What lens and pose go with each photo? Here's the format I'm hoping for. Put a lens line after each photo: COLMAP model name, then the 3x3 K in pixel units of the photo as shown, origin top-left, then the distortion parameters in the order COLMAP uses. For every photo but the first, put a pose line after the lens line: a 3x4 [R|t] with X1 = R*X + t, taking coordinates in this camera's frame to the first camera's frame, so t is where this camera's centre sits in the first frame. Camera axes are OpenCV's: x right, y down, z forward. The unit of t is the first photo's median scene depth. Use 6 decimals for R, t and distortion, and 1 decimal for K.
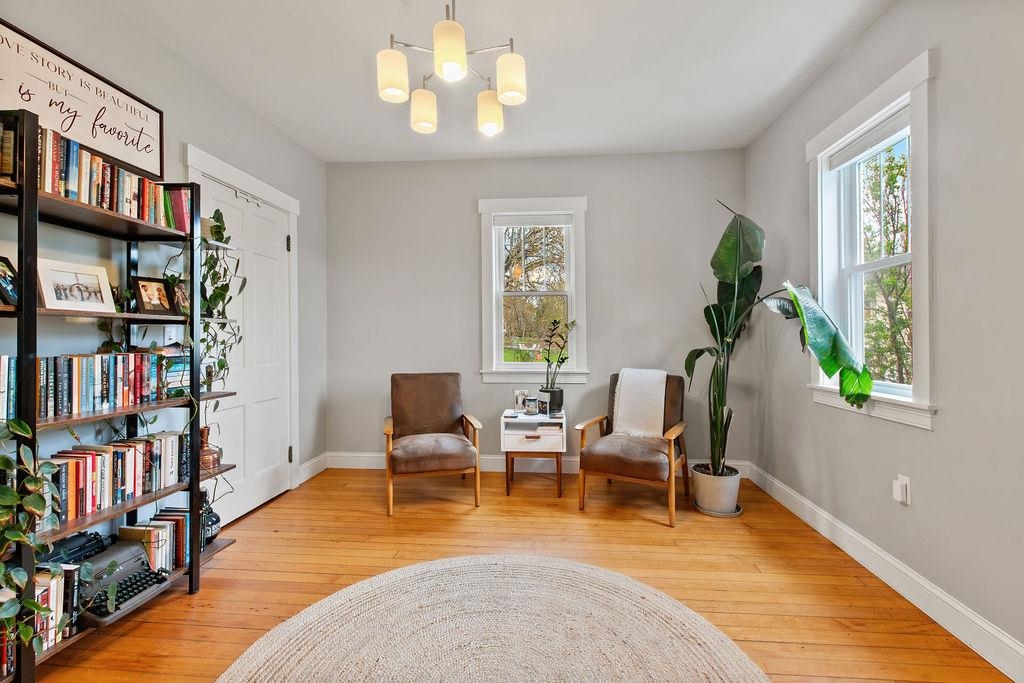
lens RADIAL K [[461.3, 0, 484.8], [0, 461.3, 334.4], [0, 0, 1]] dist [0.009645, -0.002857]
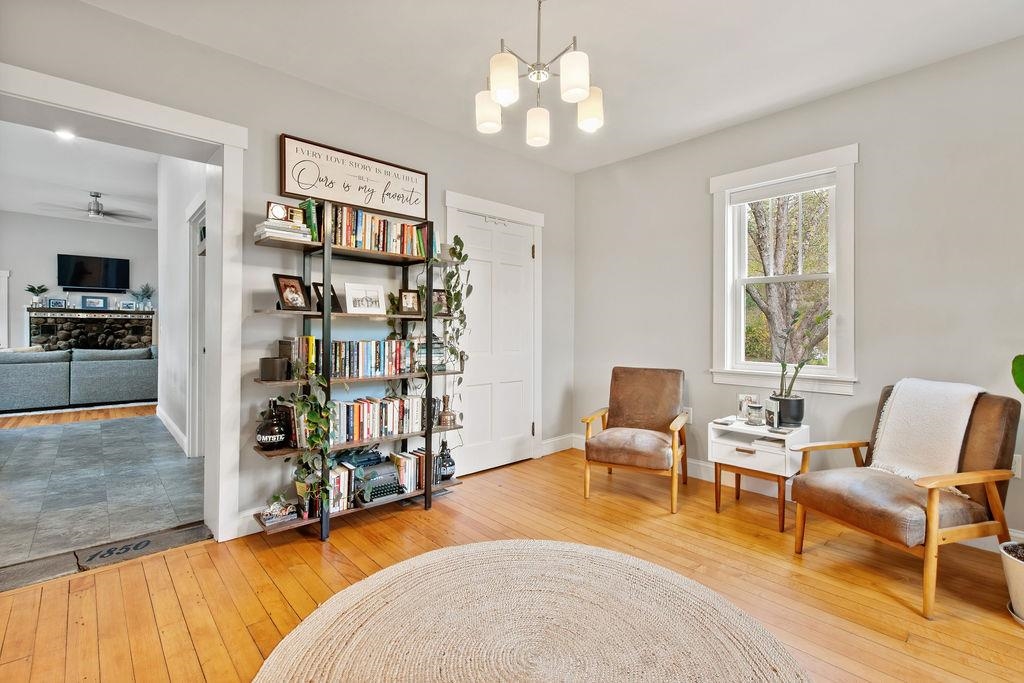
lens RADIAL K [[461.3, 0, 509.1], [0, 461.3, 329.8], [0, 0, 1]] dist [0.009645, -0.002857]
pose [[0.739698, 0.005826, -0.672914, 0.462697], [-0.002615, 0.999980, 0.005783, -0.003227], [0.672934, -0.002518, 0.739698, 0.110418]]
